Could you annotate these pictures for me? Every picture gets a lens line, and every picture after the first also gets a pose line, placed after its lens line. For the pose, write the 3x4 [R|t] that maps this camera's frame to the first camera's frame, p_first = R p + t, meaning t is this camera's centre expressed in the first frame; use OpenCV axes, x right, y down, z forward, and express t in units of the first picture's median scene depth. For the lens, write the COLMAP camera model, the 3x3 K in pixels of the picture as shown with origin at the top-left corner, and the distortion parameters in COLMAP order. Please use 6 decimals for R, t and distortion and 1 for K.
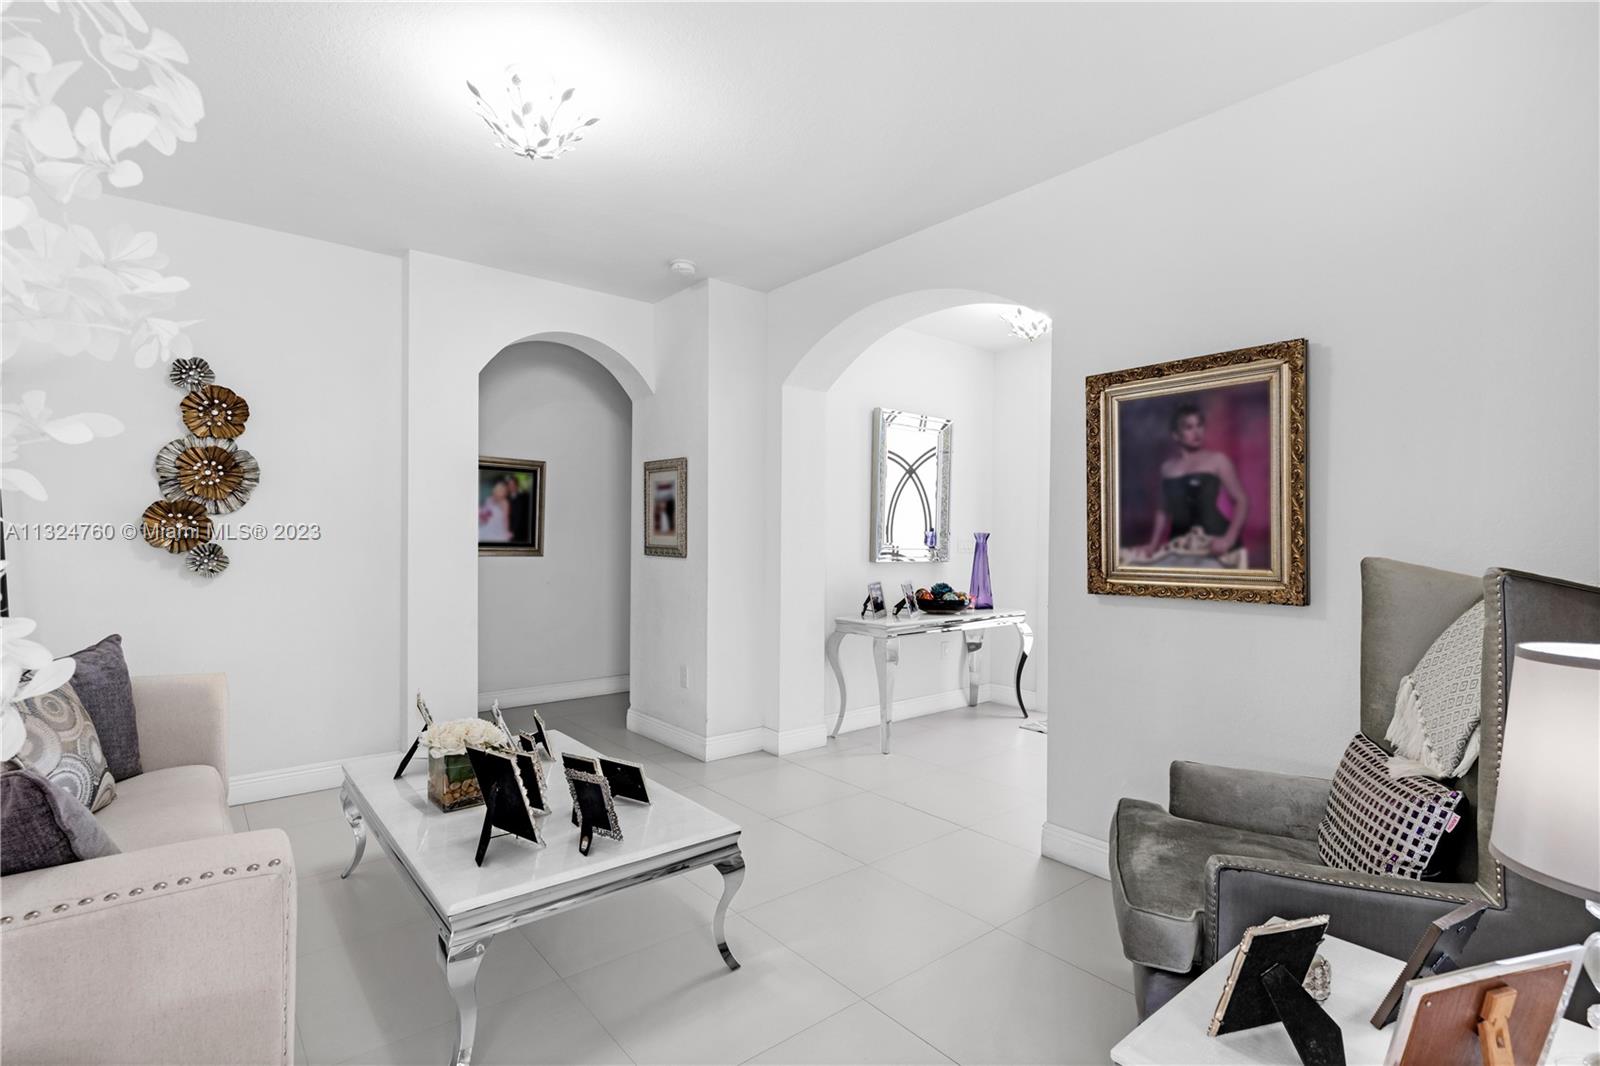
lens RADIAL K [[762.2, 0, 800.2], [0, 762.2, 535.6], [0, 0, 1]] dist [0.003492, 0.000027]
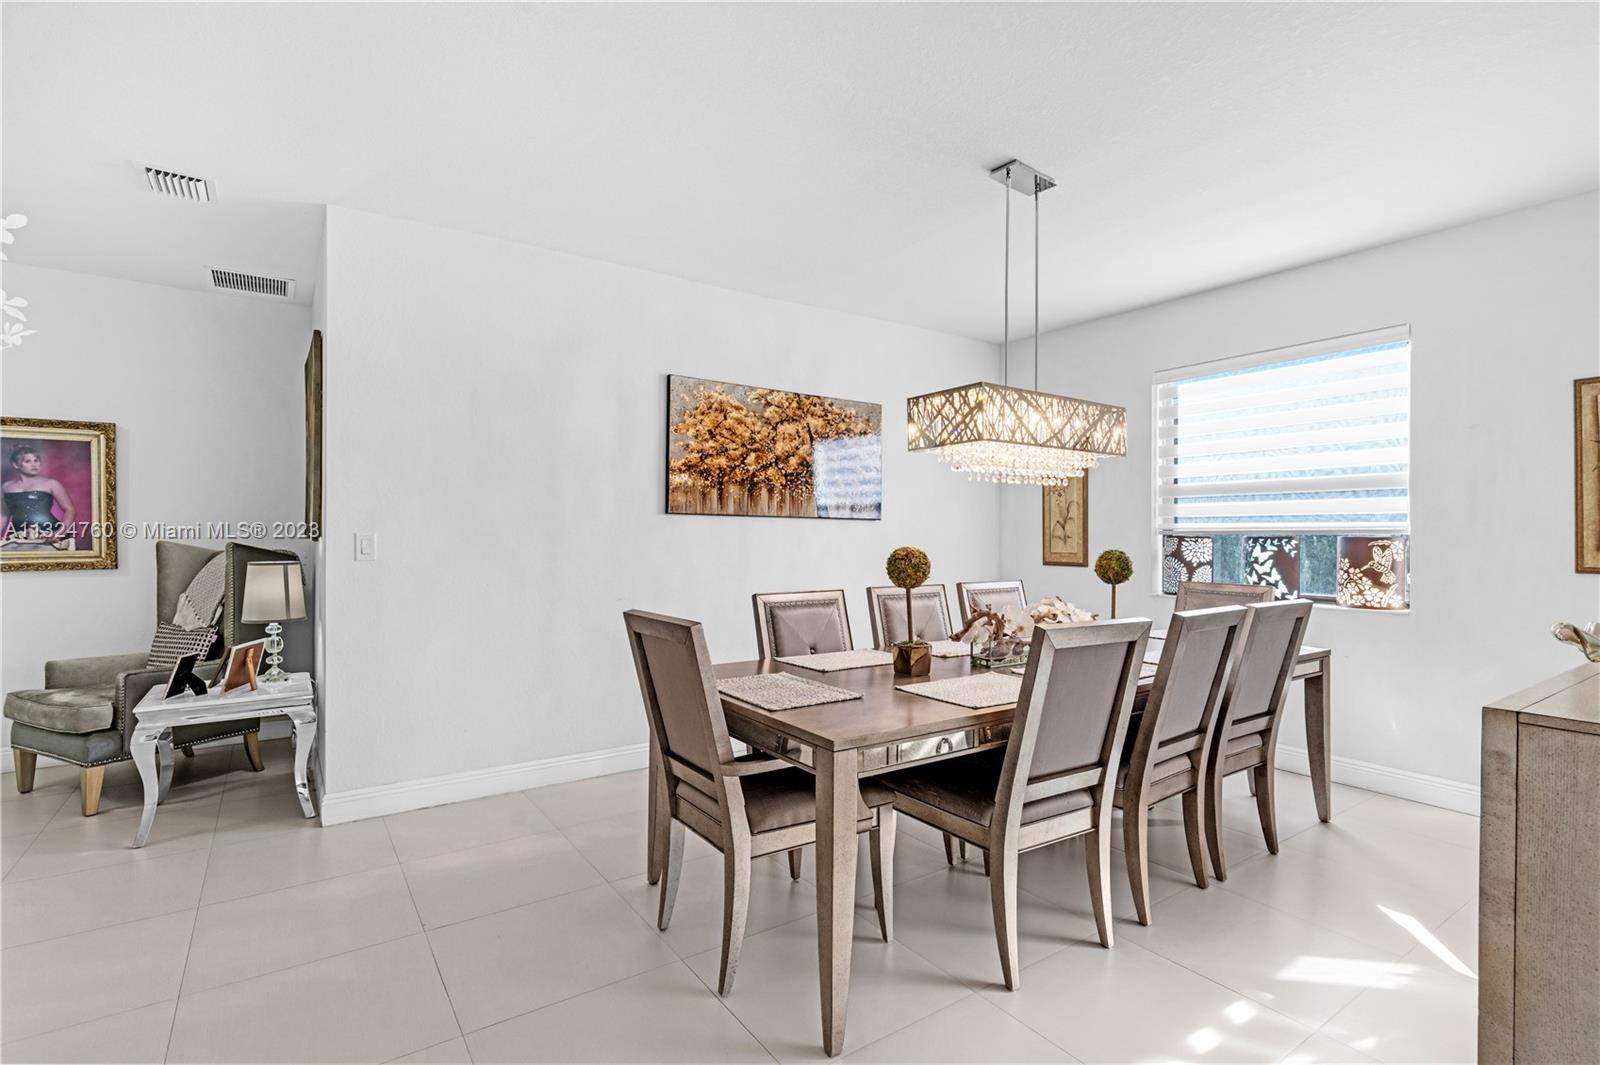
lens RADIAL K [[750.0, 0, 801.0], [0, 750.0, 537.2], [0, 0, 1]] dist [0.000415, 0.000114]
pose [[0.087294, -0.009276, 0.996139, -0.964039], [-0.000424, 0.999956, 0.009348, -0.001660], [-0.996183, -0.001238, 0.087286, -0.775983]]
